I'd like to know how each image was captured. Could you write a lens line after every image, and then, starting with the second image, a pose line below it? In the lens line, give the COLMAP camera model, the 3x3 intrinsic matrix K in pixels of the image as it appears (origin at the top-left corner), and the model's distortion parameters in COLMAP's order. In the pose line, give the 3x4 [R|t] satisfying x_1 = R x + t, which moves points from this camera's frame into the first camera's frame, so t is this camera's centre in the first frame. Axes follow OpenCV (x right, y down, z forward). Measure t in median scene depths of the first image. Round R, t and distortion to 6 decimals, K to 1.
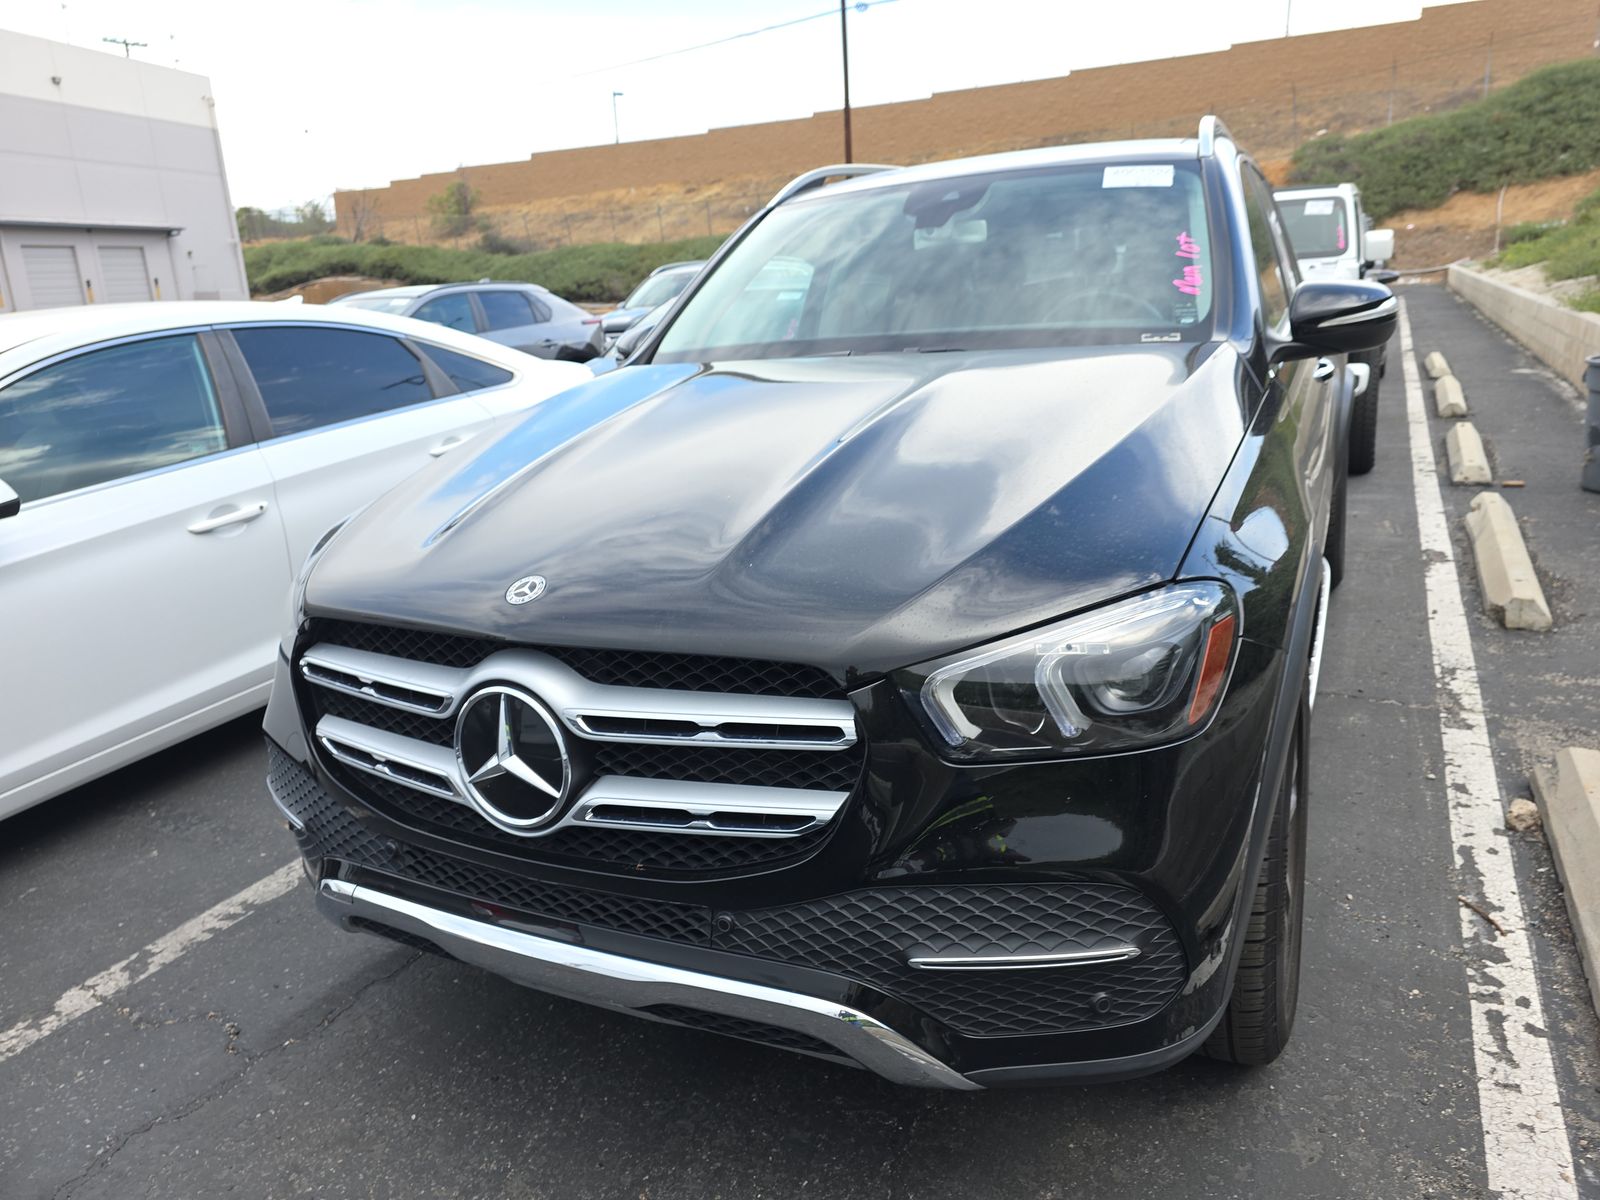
lens RADIAL K [[1078.1, 0, 799.6], [0, 1078.1, 591.4], [0, 0, 1]] dist [0.047381, -0.037804]
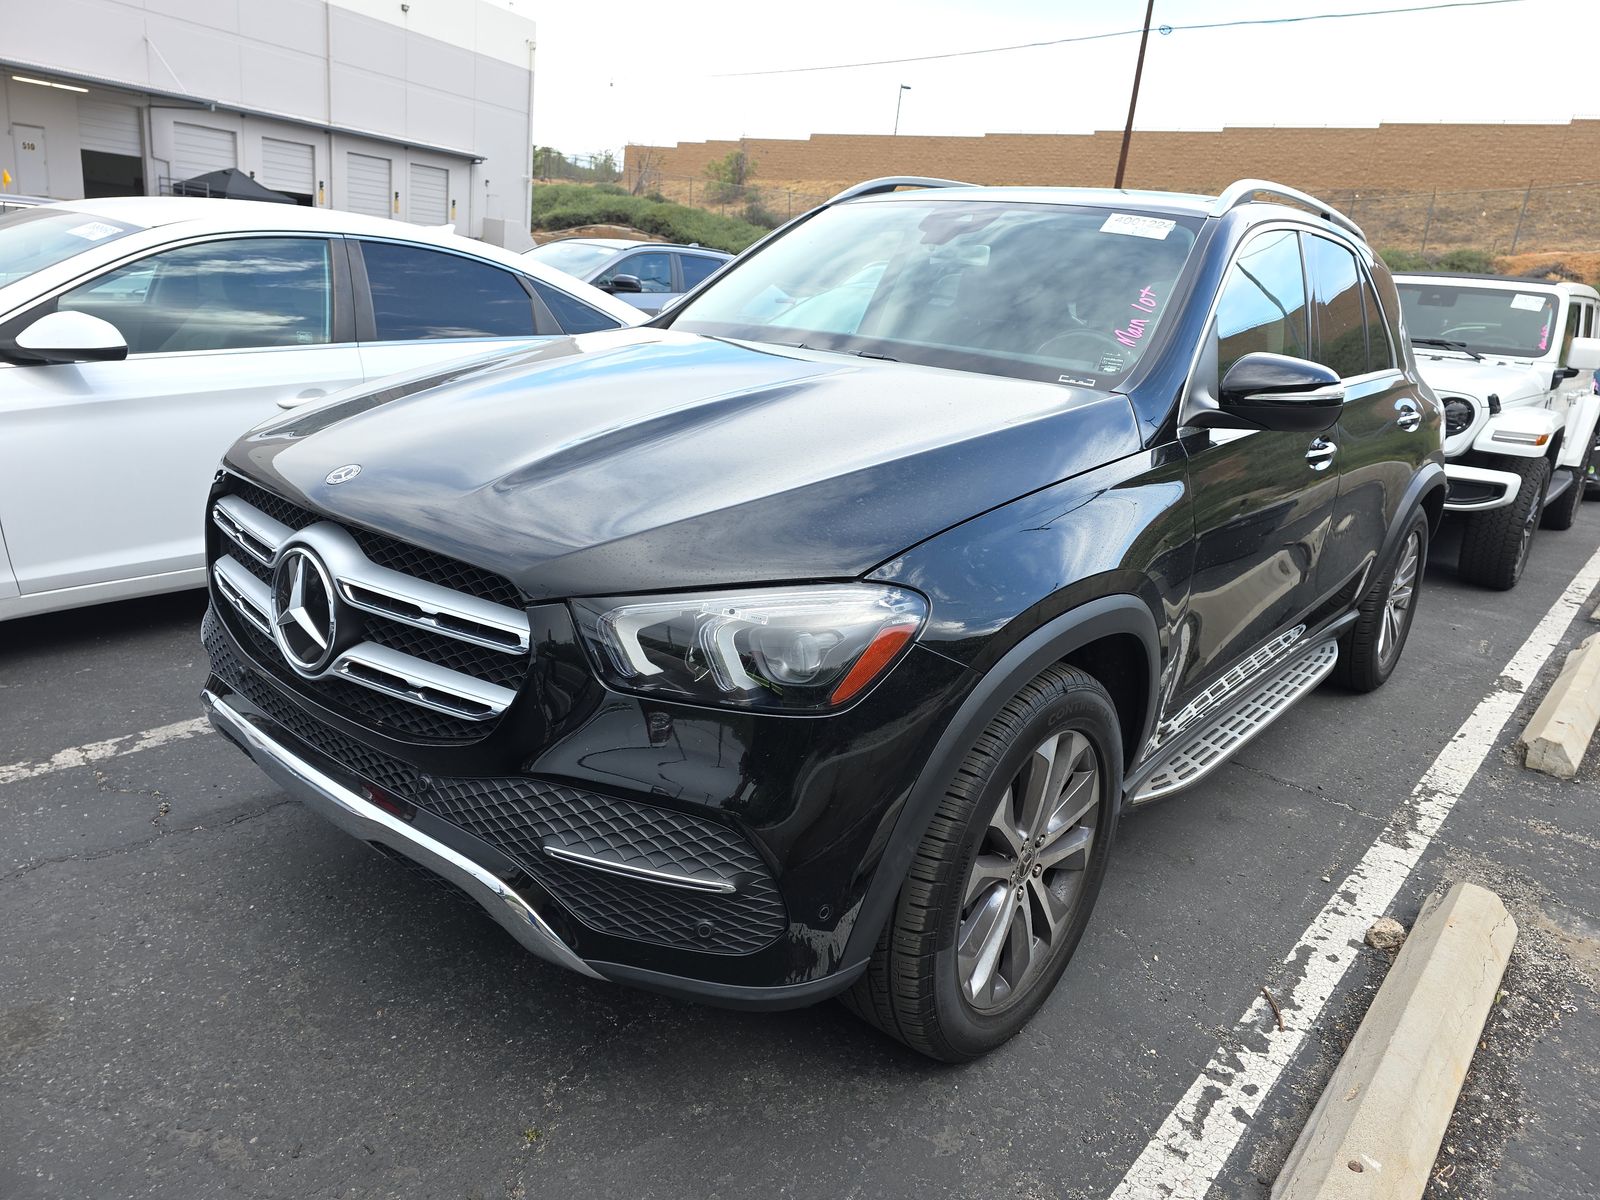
lens RADIAL K [[1067.6, 0, 800.0], [0, 1067.6, 600.0], [0, 0, 1]] dist [0.053889, -0.042874]
pose [[0.961500, 0.213353, -0.173200, 0.251416], [-0.211345, 0.976946, 0.030178, -0.004644], [0.175645, 0.007589, 0.984424, -0.040735]]
